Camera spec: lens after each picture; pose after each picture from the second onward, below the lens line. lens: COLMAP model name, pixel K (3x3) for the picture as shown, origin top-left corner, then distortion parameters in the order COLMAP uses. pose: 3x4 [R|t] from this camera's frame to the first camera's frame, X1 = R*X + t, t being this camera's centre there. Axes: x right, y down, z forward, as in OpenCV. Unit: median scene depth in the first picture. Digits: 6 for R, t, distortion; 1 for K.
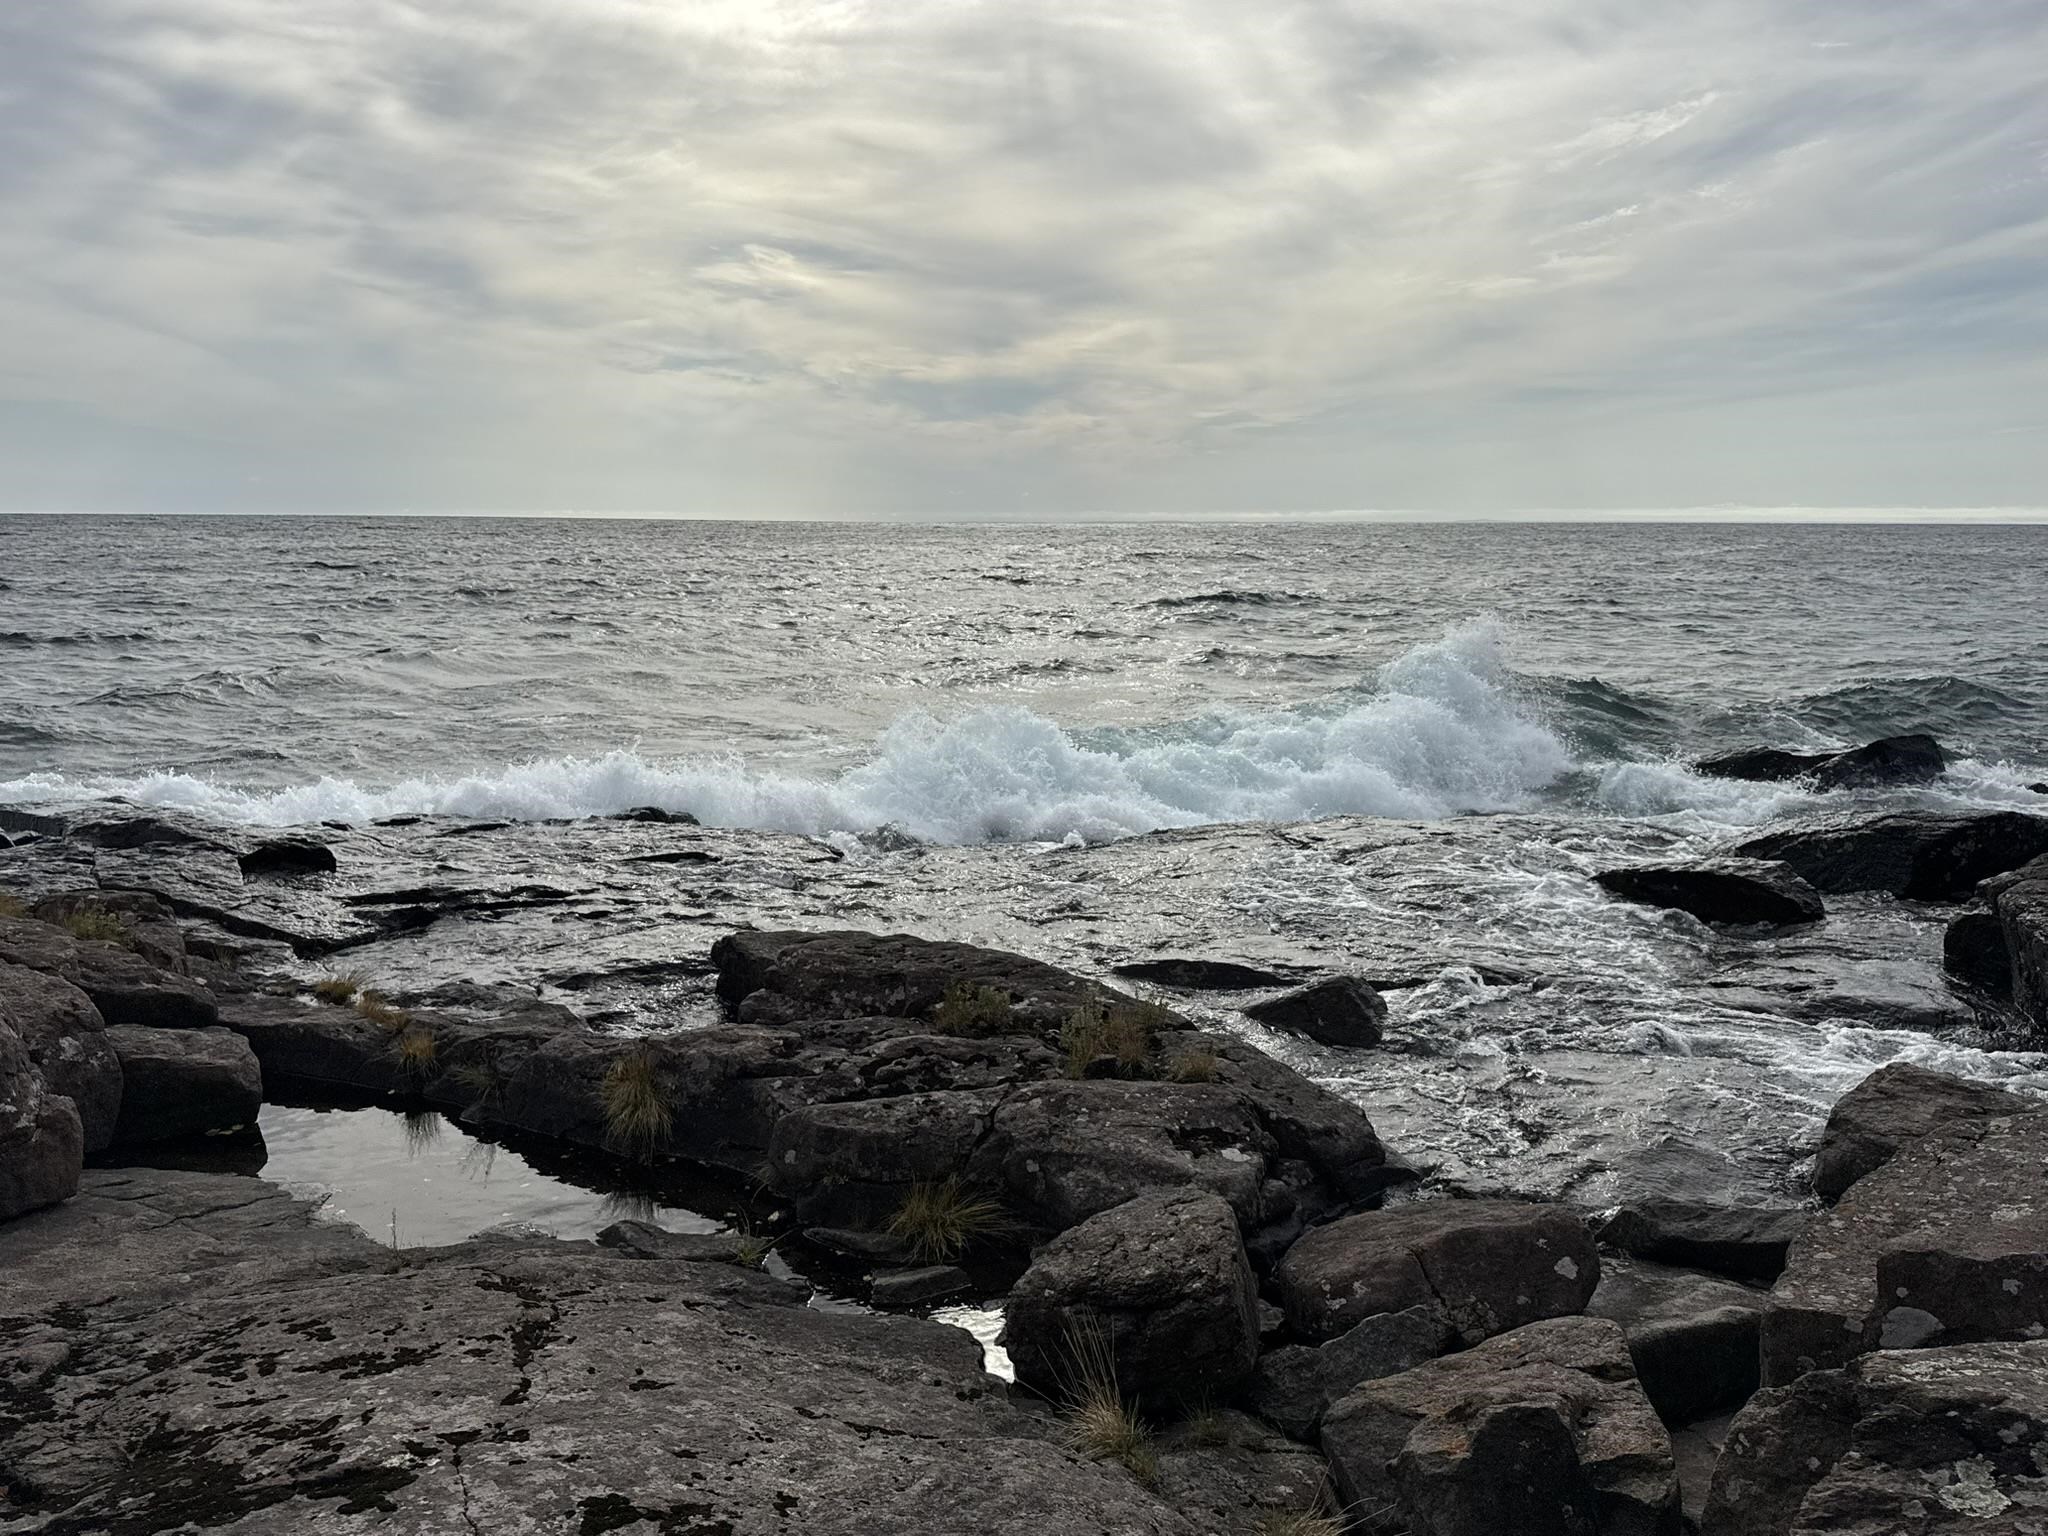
lens RADIAL K [[1572.0, 0, 1035.5], [0, 1572.0, 762.1], [0, 0, 1]] dist [0.049967, -0.050688]
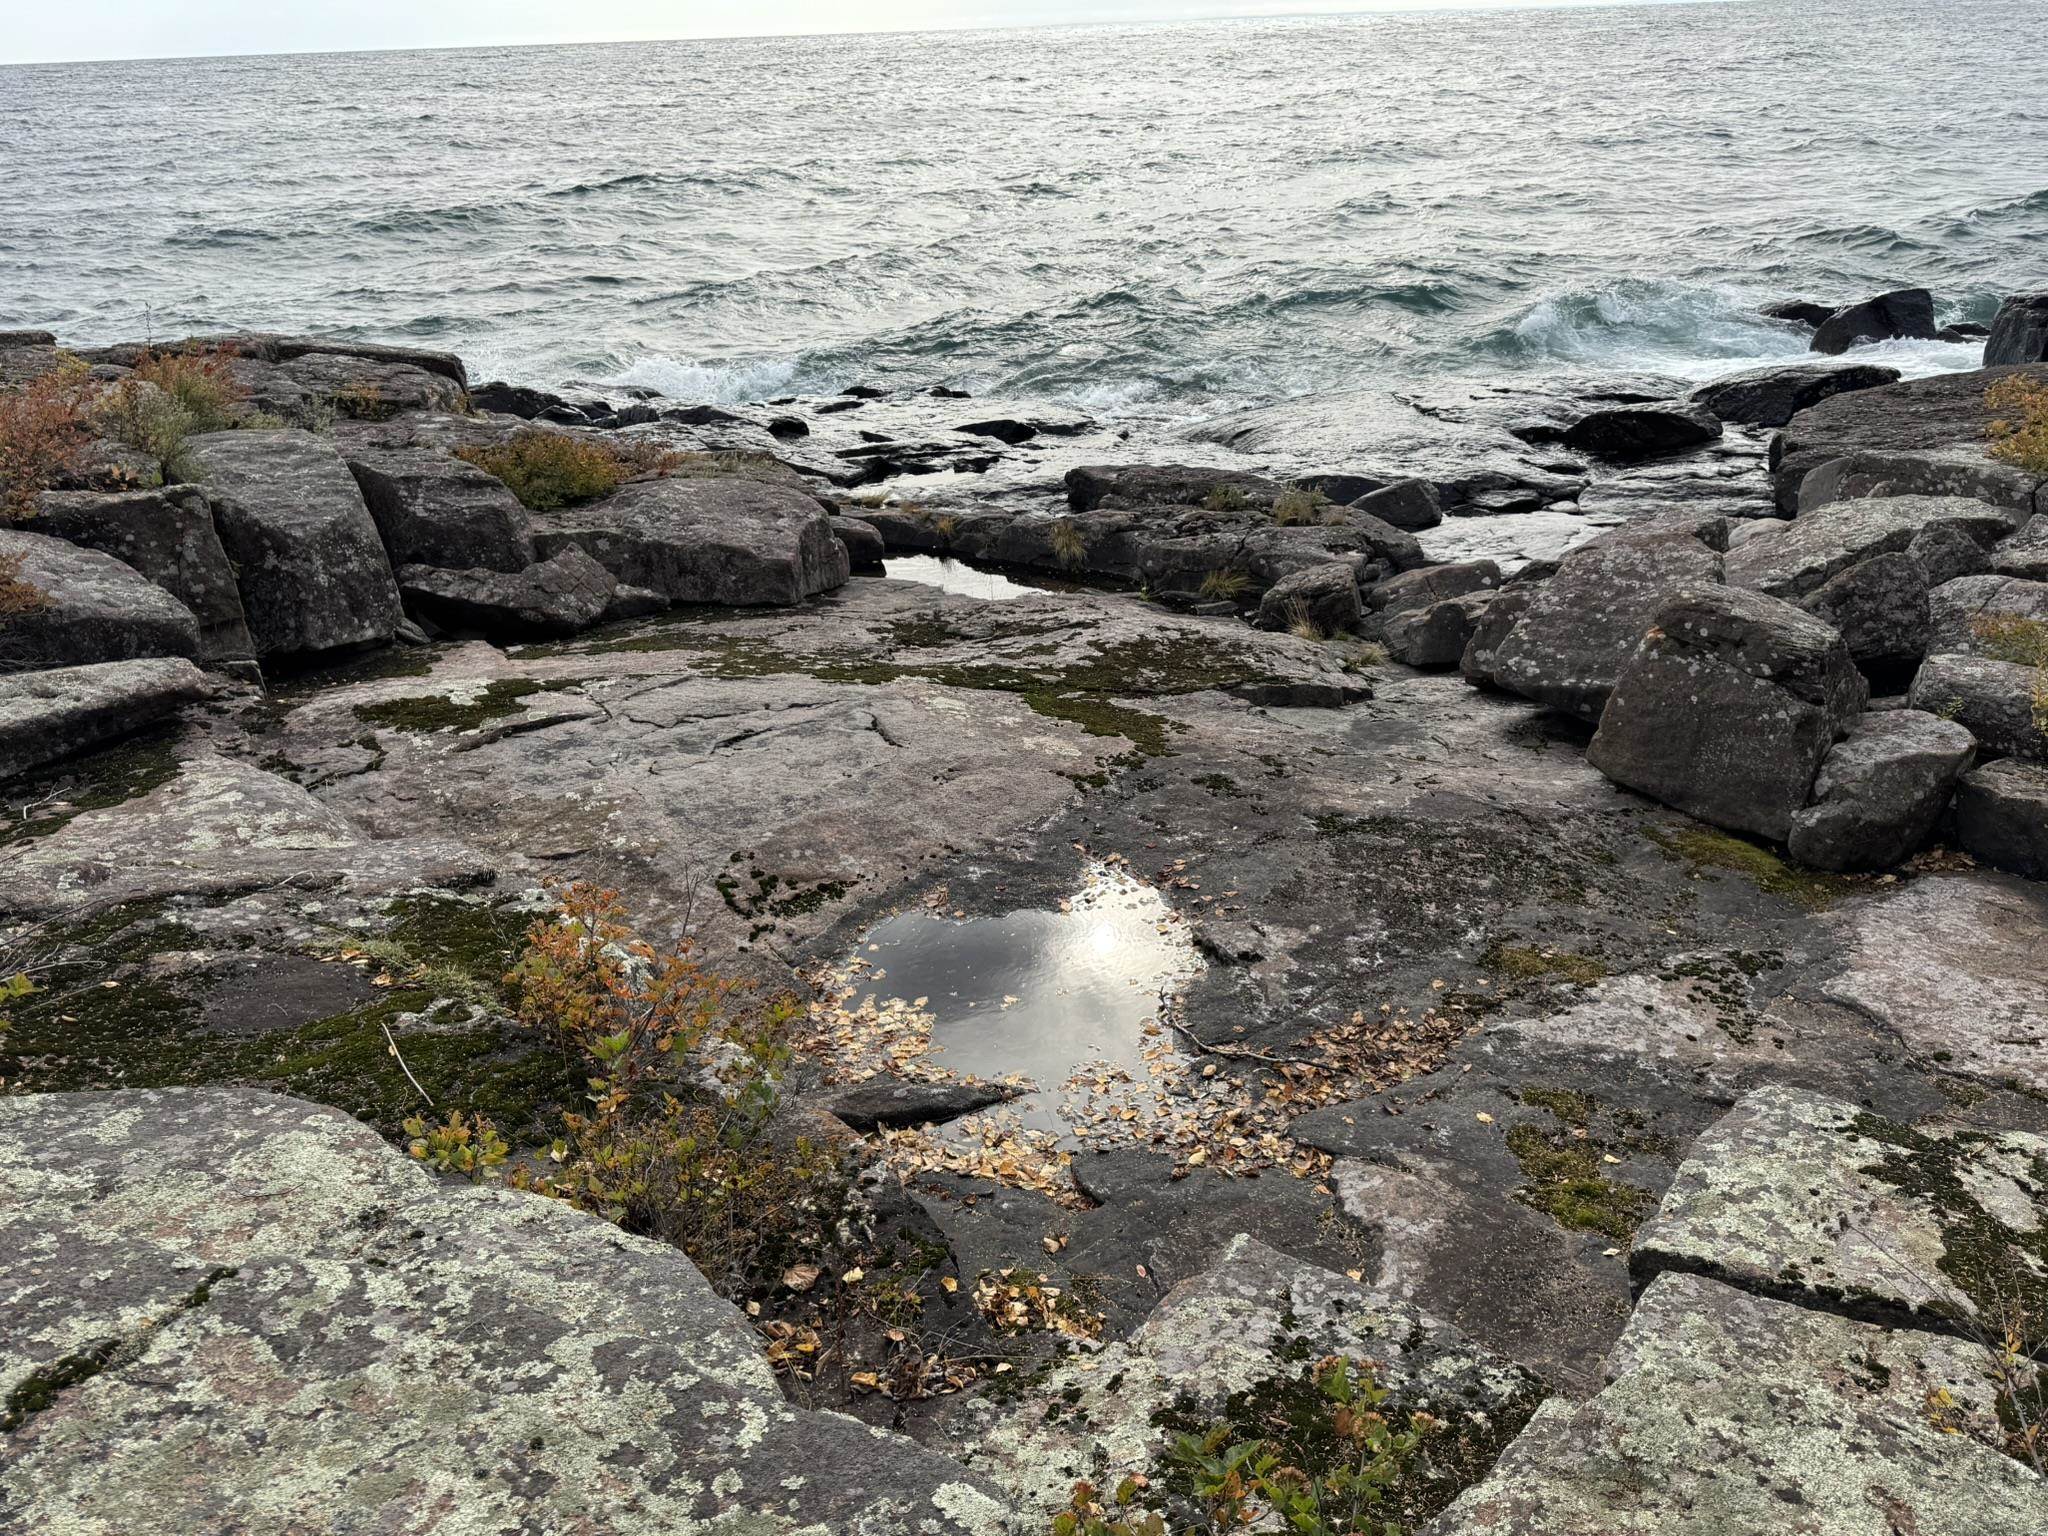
lens RADIAL K [[1572.0, 0, 1029.7], [0, 1572.0, 779.6], [0, 0, 1]] dist [0.049967, -0.050688]
pose [[0.996424, -0.009019, -0.084016, -0.130201], [0.033061, 0.956636, 0.289405, -0.096601], [0.077763, -0.291148, 0.953512, -1.118137]]
